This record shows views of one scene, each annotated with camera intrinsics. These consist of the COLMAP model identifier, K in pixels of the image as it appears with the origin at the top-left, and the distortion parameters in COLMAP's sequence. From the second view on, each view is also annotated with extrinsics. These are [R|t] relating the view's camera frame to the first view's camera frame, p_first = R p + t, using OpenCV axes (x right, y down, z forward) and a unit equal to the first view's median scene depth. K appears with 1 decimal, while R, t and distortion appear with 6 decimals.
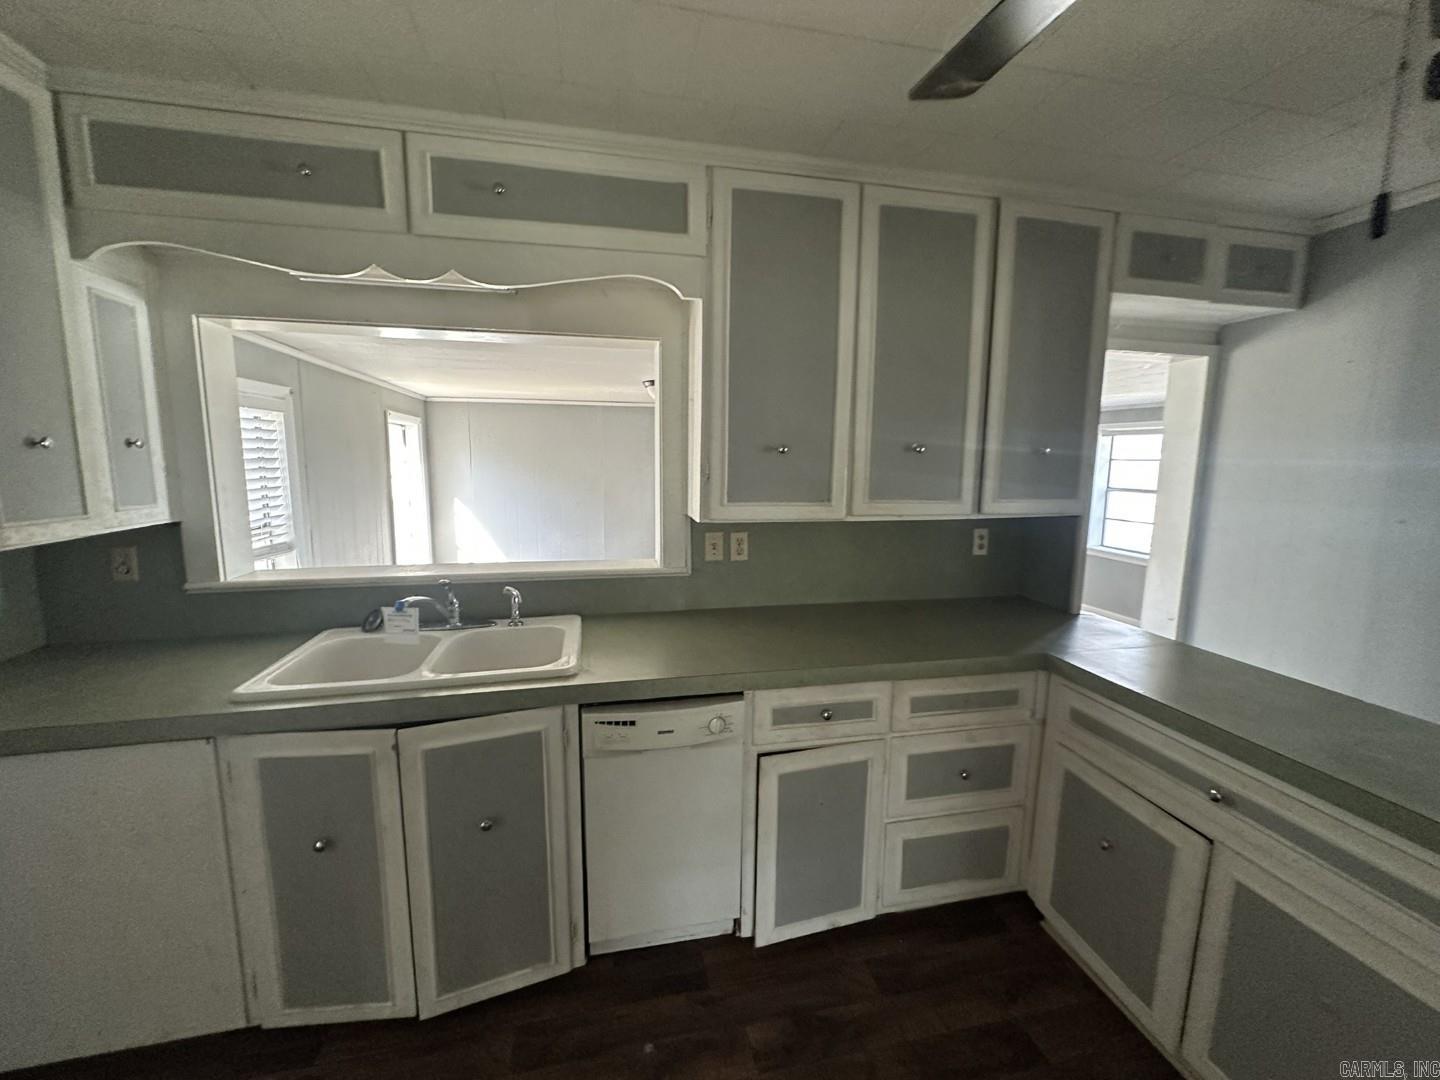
lens RADIAL K [[570.3, 0, 720.0], [0, 570.3, 540.0], [0, 0, 1]] dist [-0.001128, 0.000204]
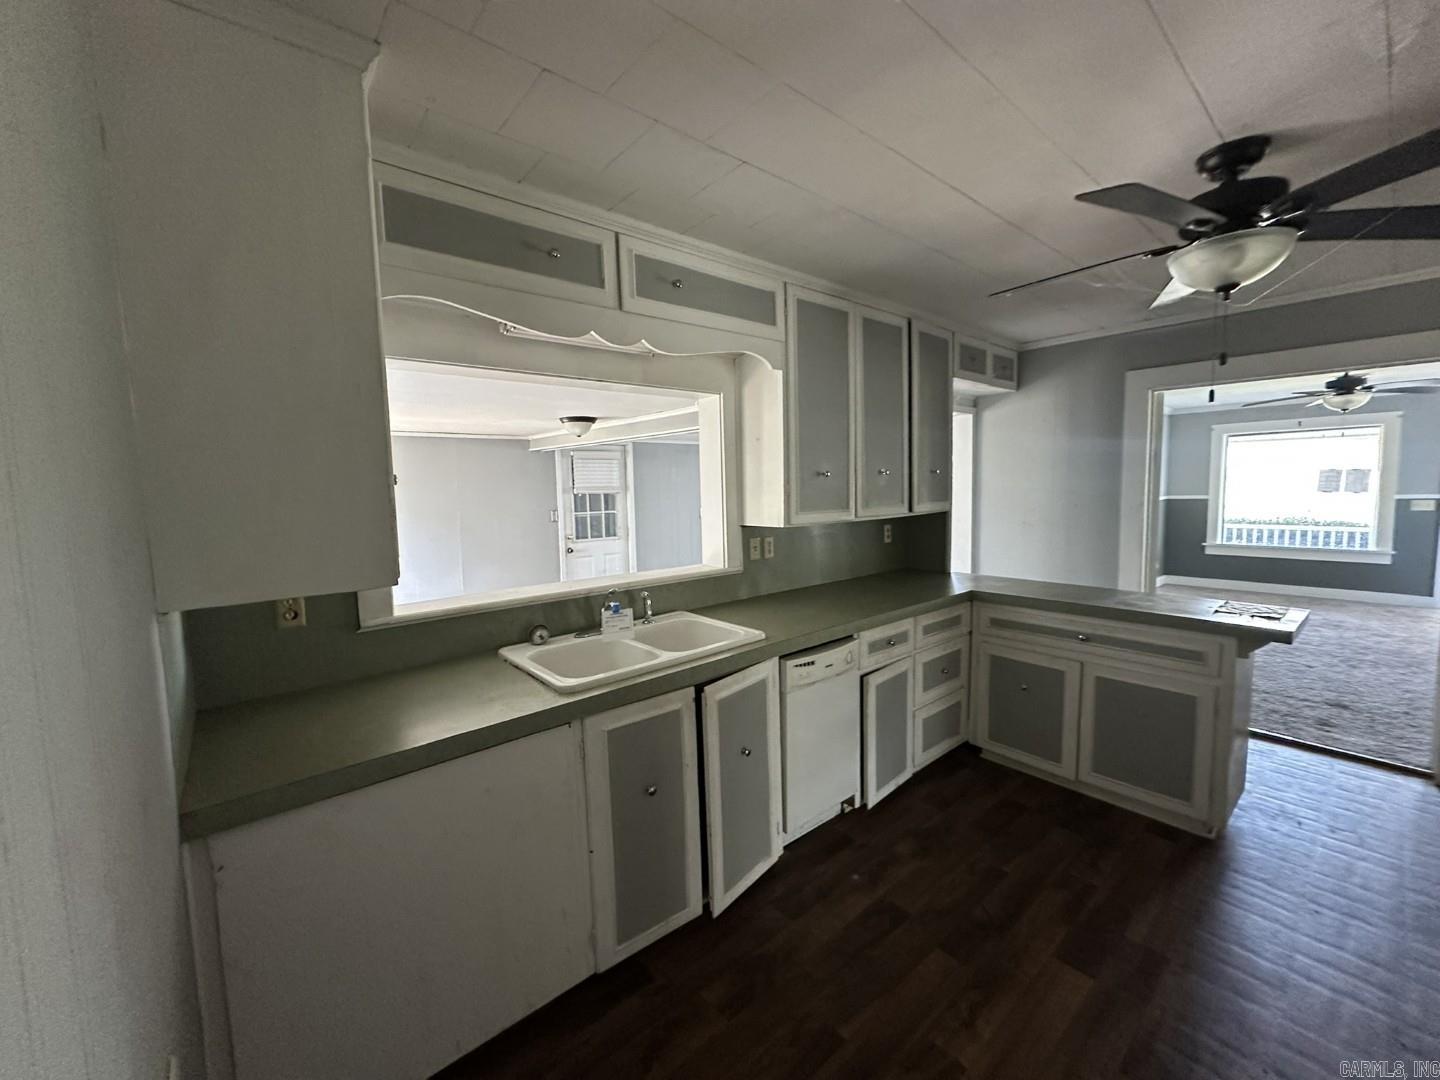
lens RADIAL K [[579.4, 0, 720.0], [0, 579.4, 540.0], [0, 0, 1]] dist [0.000667, 0.000097]
pose [[0.880672, -0.073008, 0.468067, -0.910835], [0.096056, 0.995049, -0.025525, 0.023078], [-0.463886, 0.067440, 0.883324, -0.188946]]
